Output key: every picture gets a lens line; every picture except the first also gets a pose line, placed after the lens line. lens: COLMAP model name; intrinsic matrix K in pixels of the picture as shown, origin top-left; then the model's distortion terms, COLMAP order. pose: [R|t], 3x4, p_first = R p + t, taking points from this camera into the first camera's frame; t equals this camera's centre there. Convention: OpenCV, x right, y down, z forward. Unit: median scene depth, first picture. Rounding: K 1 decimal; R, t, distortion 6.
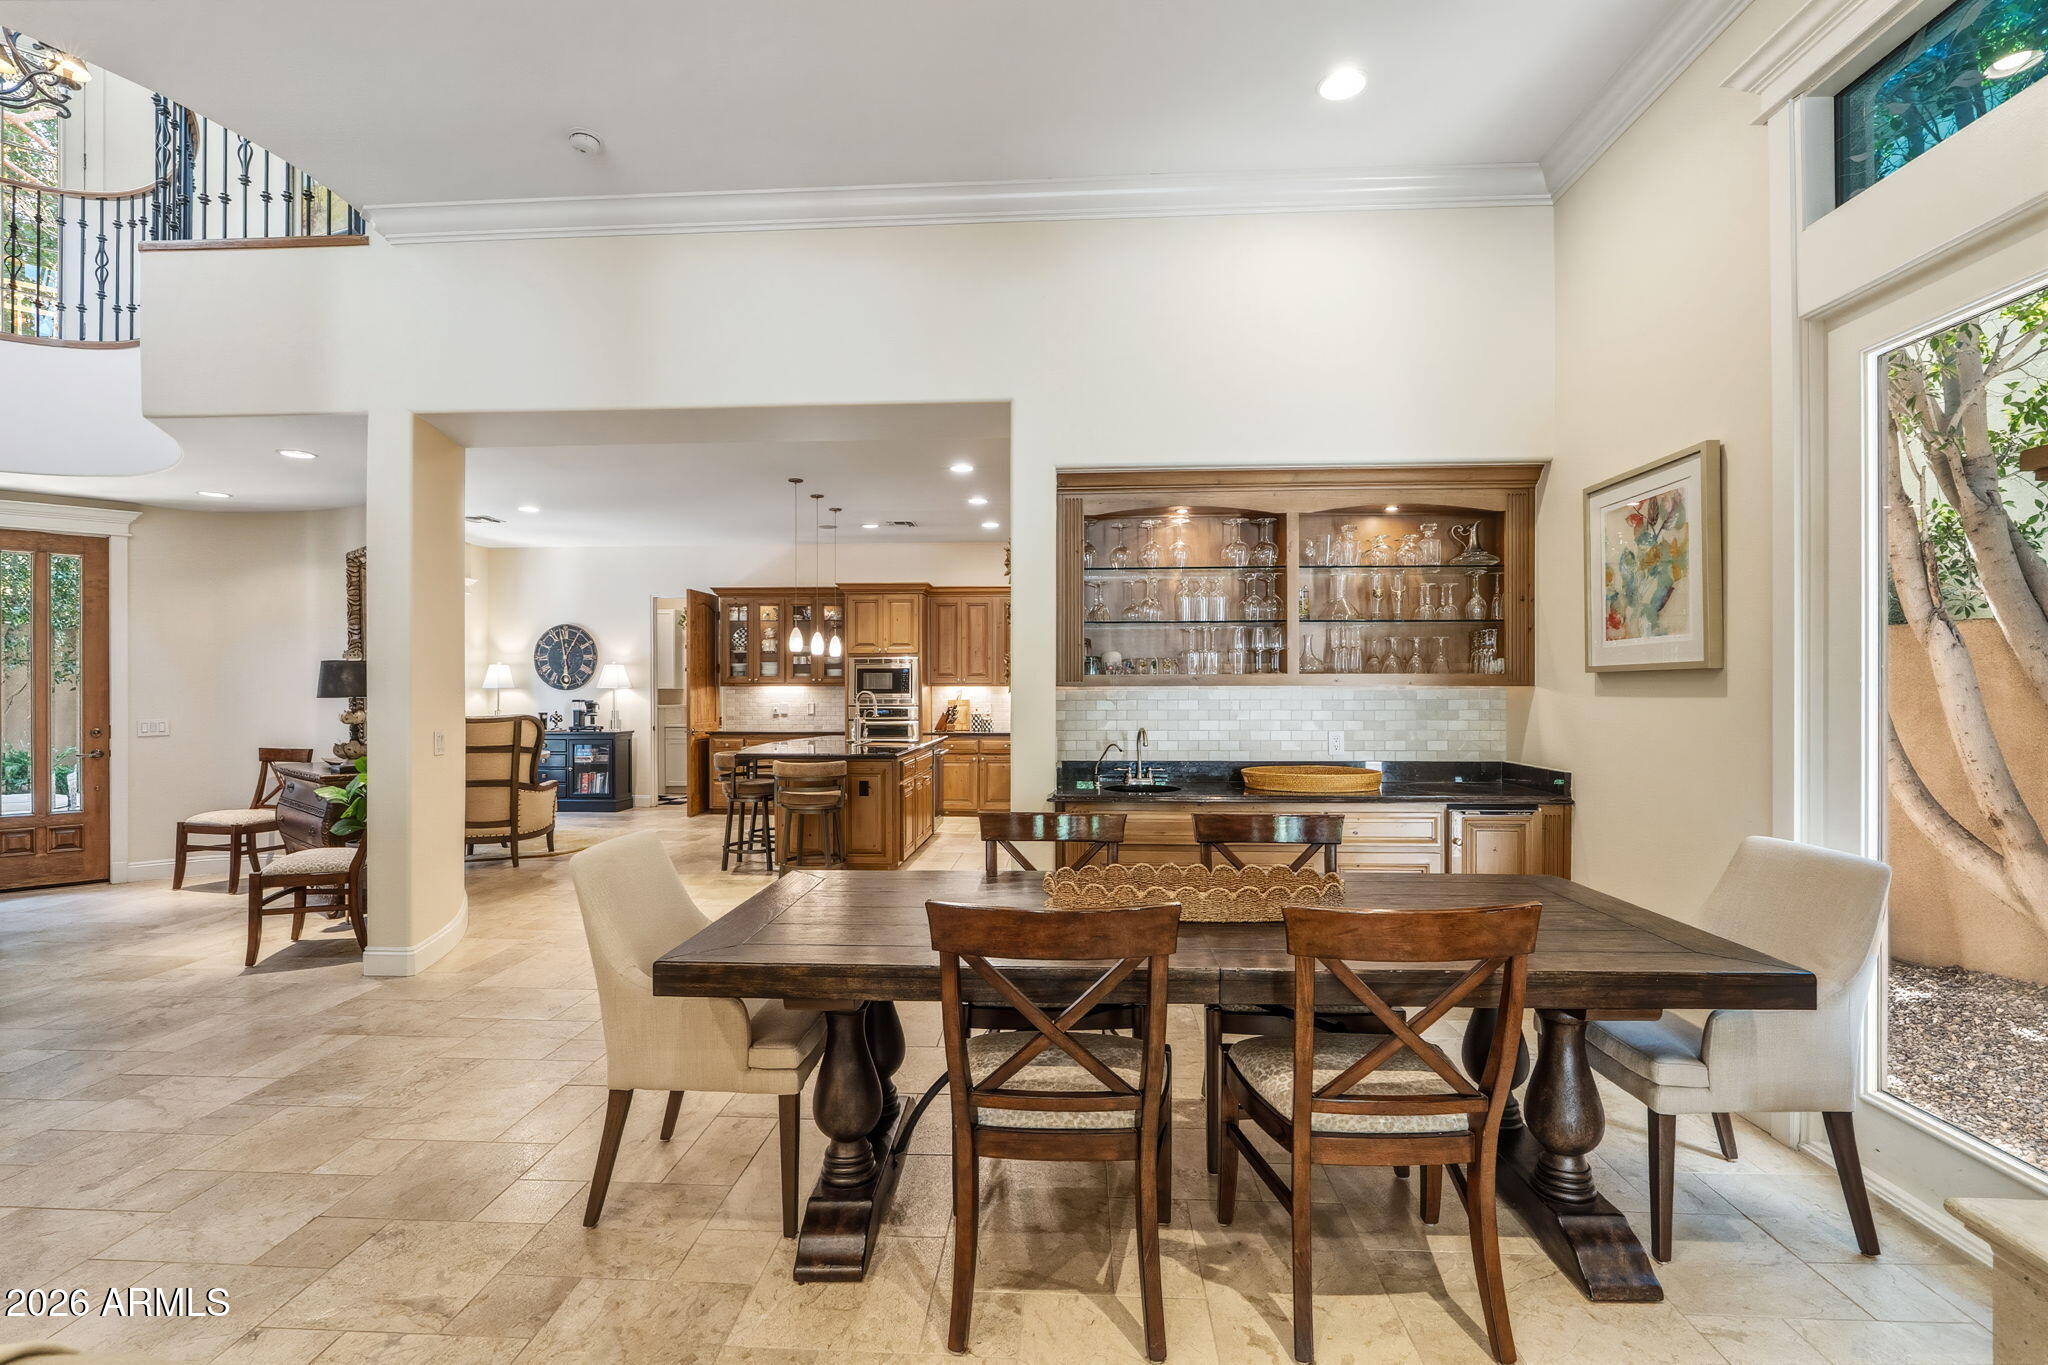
lens RADIAL K [[956.9, 0, 1012.1], [0, 956.9, 684.5], [0, 0, 1]] dist [-0.009187, 0.002165]
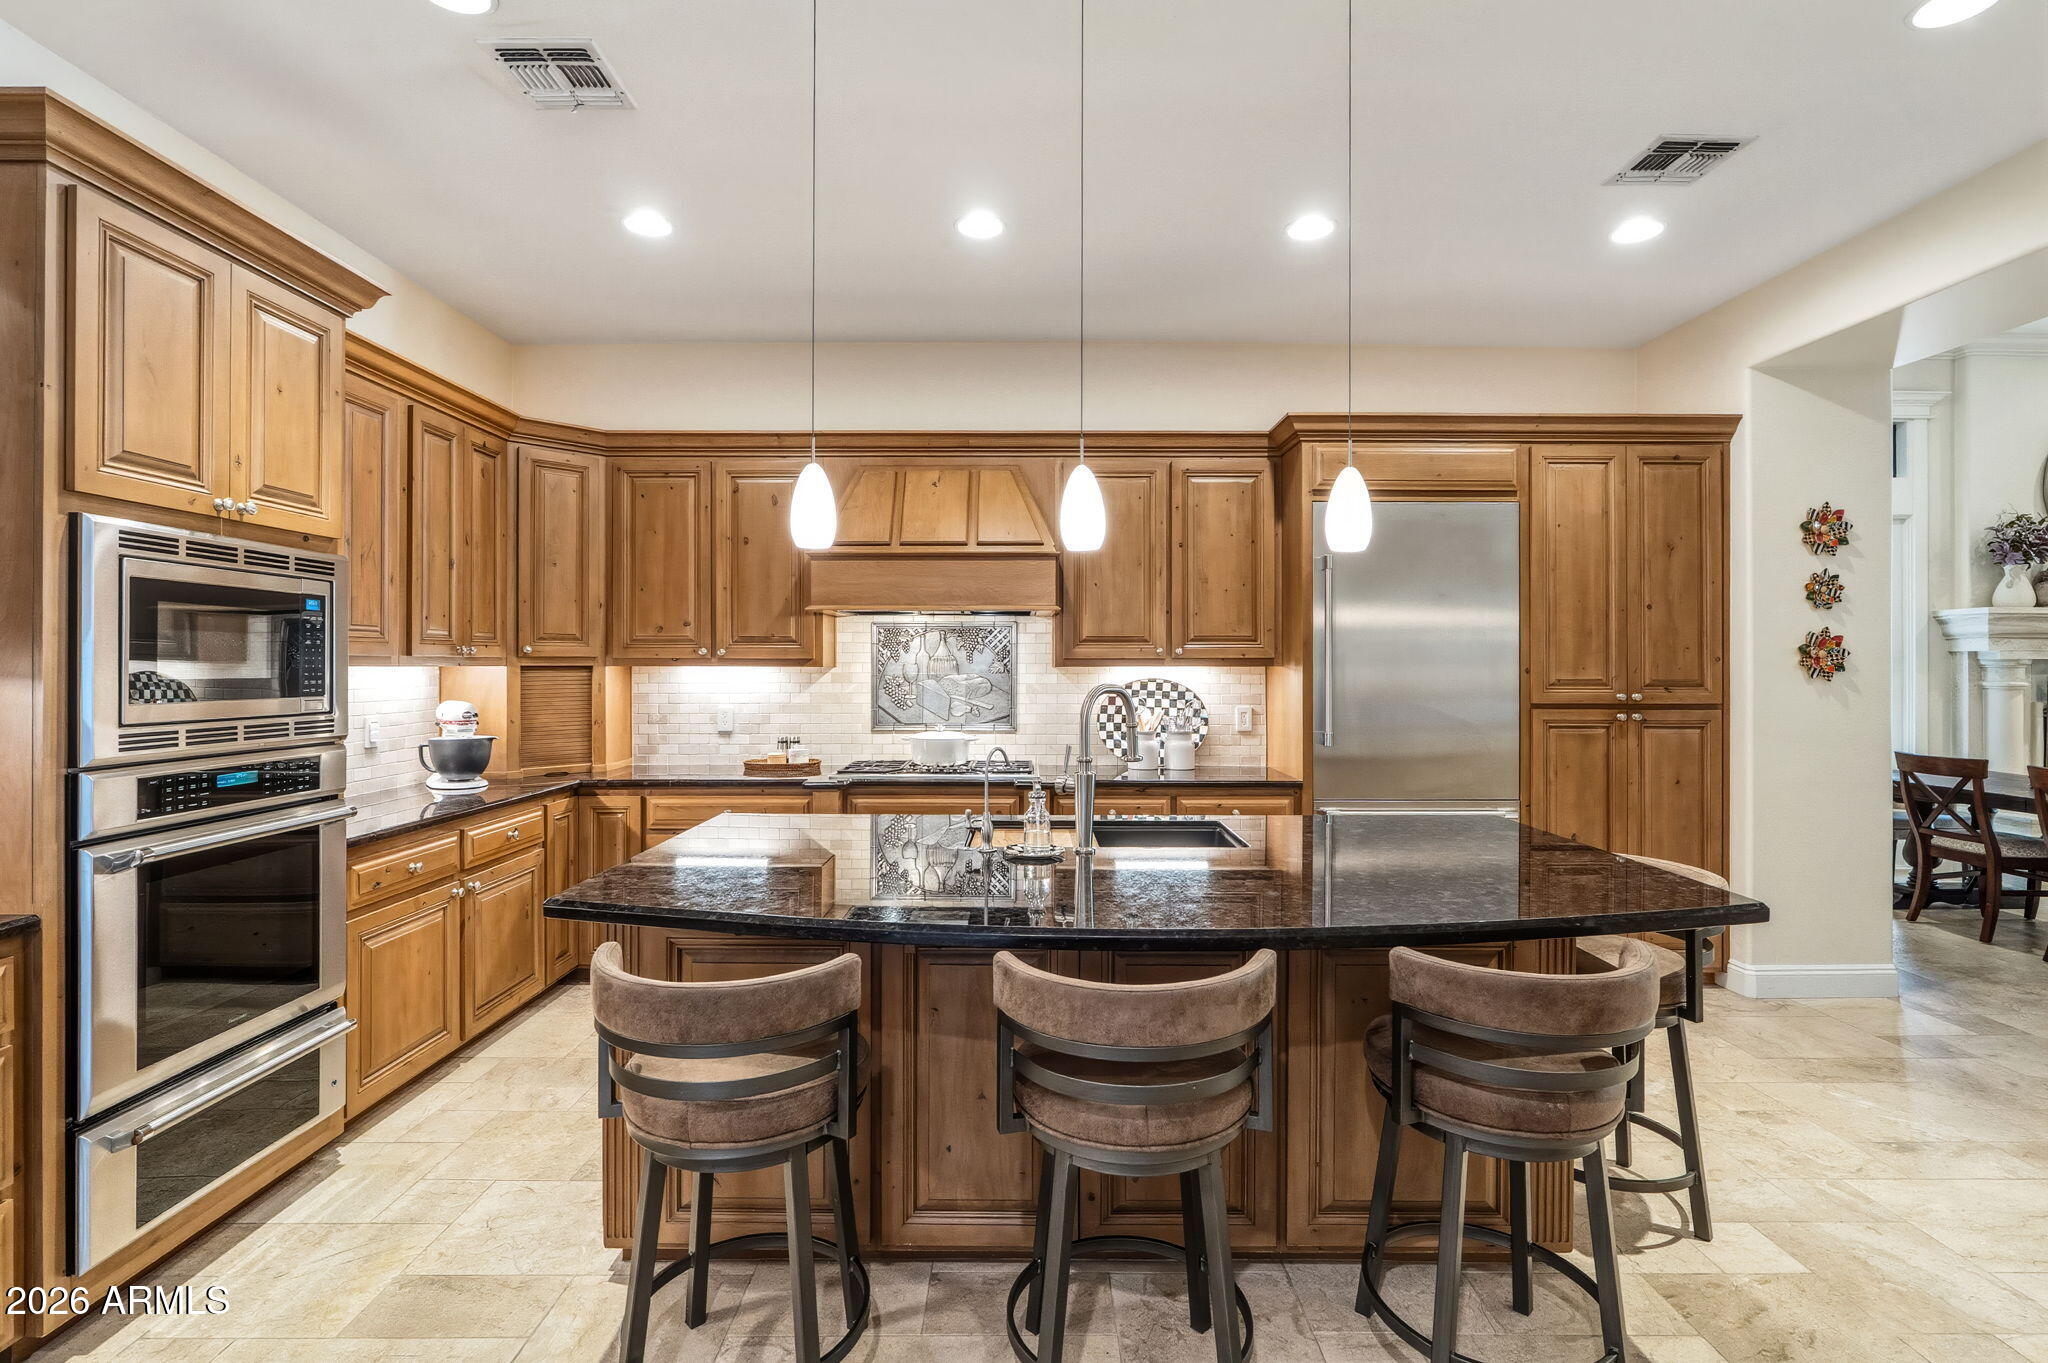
lens RADIAL K [[956.9, 0, 1038.2], [0, 956.9, 665.8], [0, 0, 1]] dist [-0.009187, 0.002165]
pose [[-0.081478, -0.001264, 0.996674, -0.530636], [-0.006888, 0.999976, 0.000705, 0.000306], [-0.996651, -0.006808, -0.081485, 1.175096]]
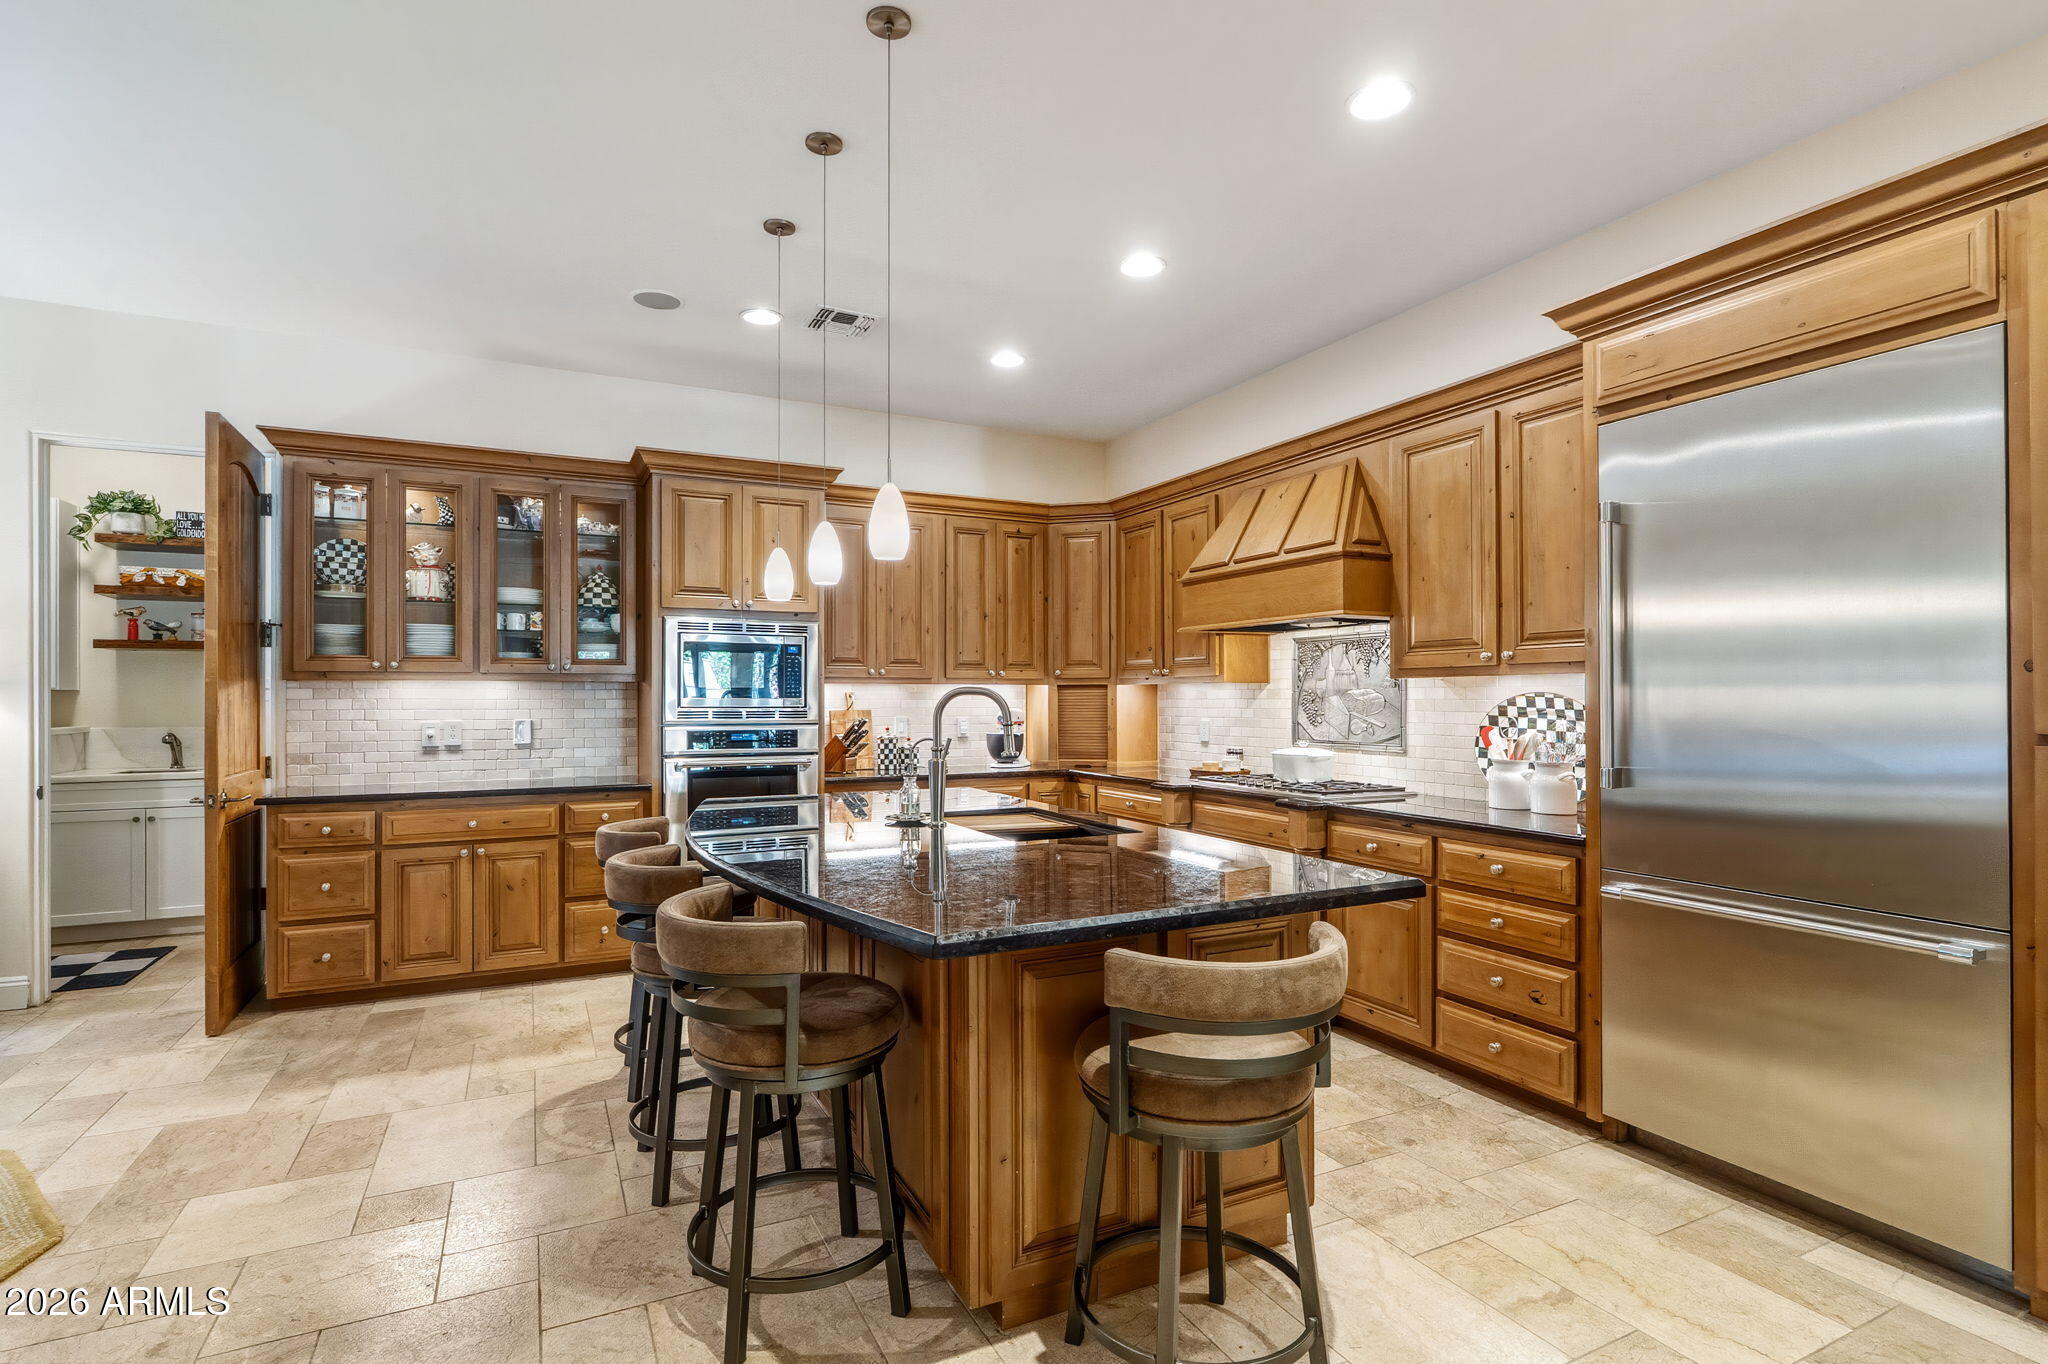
lens RADIAL K [[1009.3, 0, 1028.6], [0, 1009.3, 694.4], [0, 0, 1]] dist [-0.005438, 0.000532]
pose [[0.859906, 0.001415, 0.510450, -0.375978], [-0.001927, 0.999998, 0.000474, 0.010532], [-0.510448, -0.001391, 0.859907, 0.721994]]
